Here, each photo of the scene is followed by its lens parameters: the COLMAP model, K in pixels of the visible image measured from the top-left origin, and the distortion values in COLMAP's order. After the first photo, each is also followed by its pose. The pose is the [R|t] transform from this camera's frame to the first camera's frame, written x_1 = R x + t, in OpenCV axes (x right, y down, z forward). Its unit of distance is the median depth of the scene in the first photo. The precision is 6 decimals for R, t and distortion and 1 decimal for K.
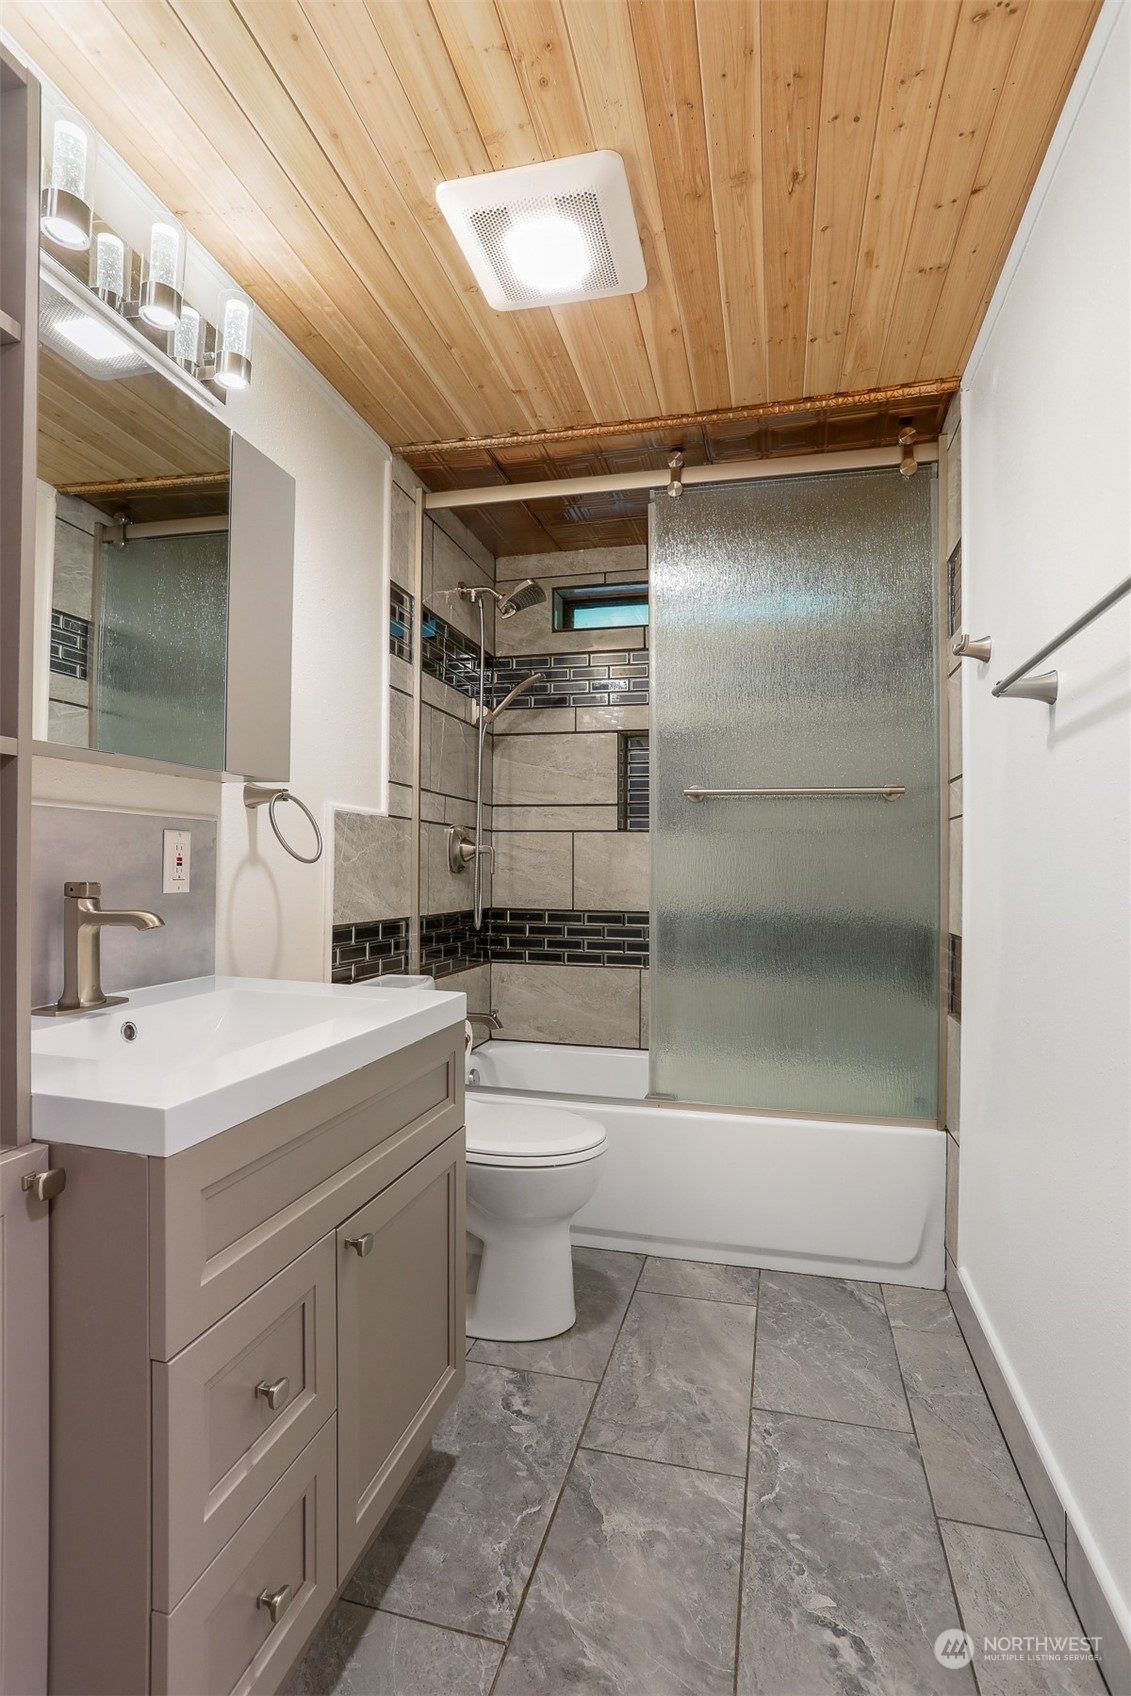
lens RADIAL K [[855.9, 0, 562.0], [0, 855.9, 817.1], [0, 0, 1]] dist [-0.056330, 0.038682]
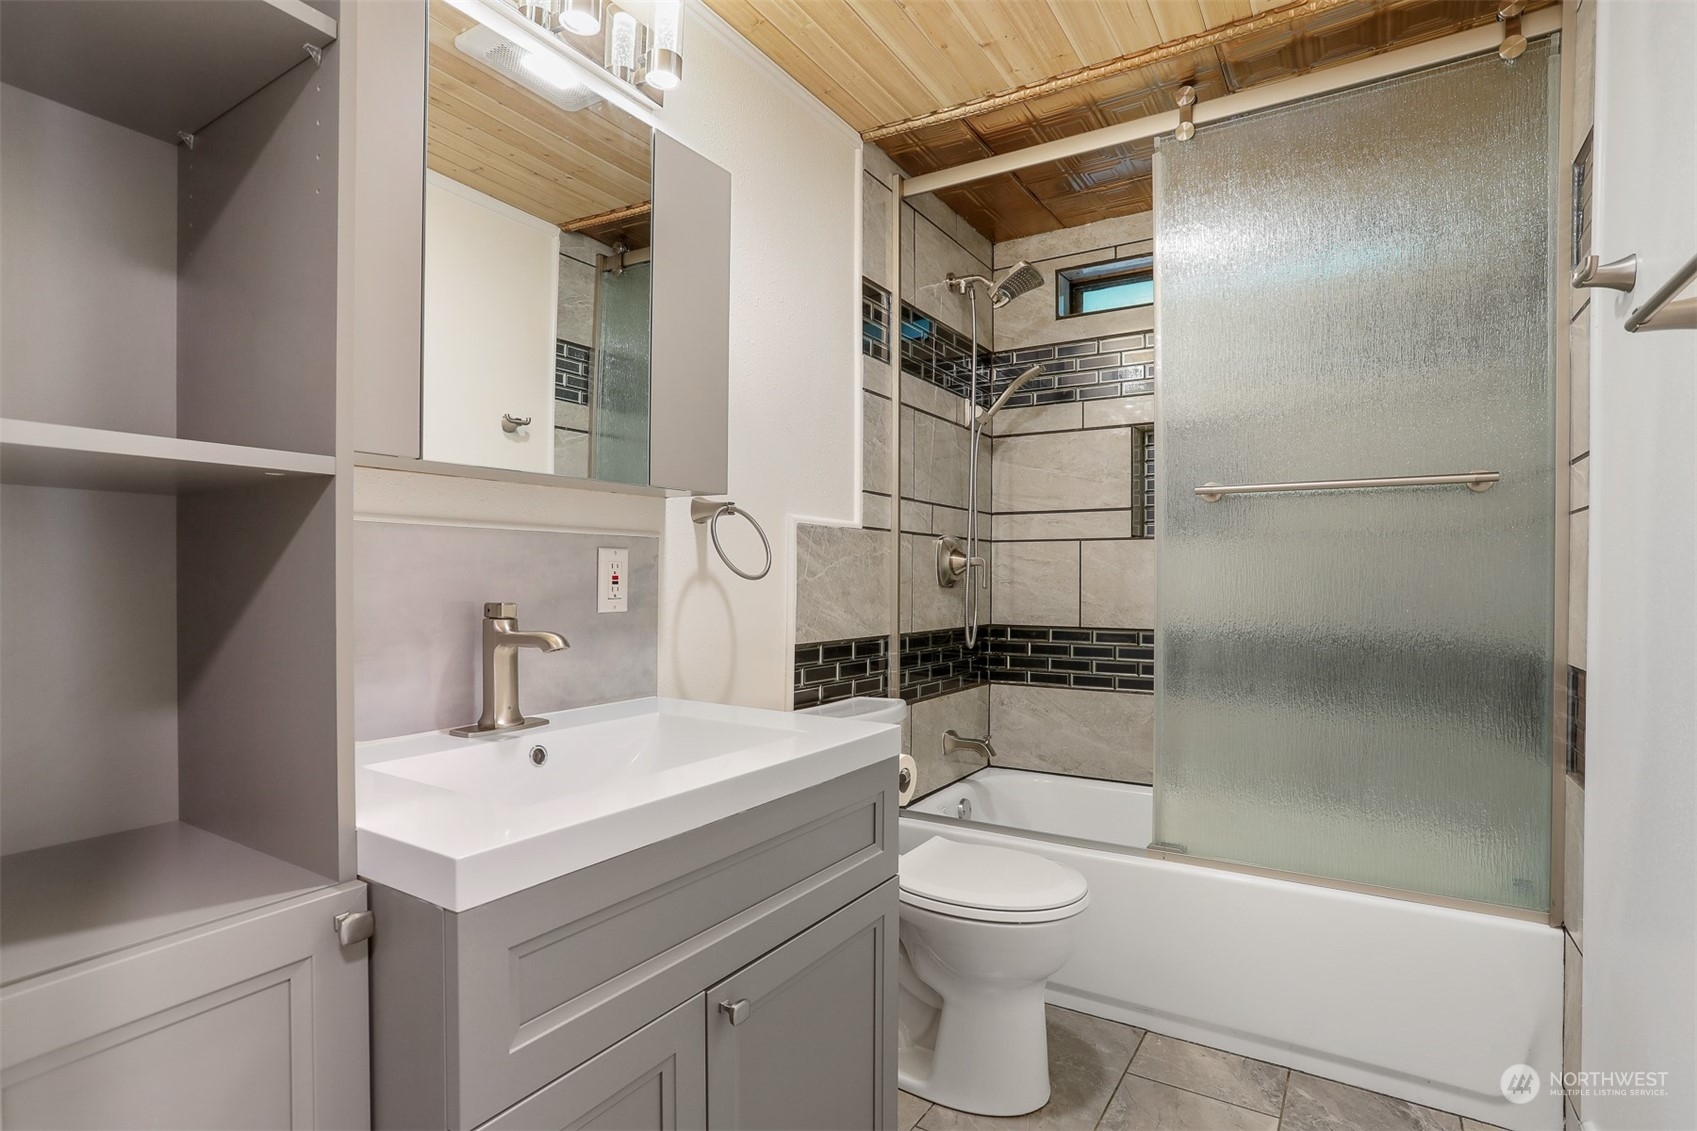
lens RADIAL K [[856.4, 0, 858.7], [0, 856.4, 558.0], [0, 0, 1]] dist [-0.056330, 0.038682]
pose [[0.953628, -0.015887, -0.300568, 0.074162], [0.026365, 0.999177, 0.030835, 0.002713], [0.299830, -0.037329, 0.953262, 0.096252]]
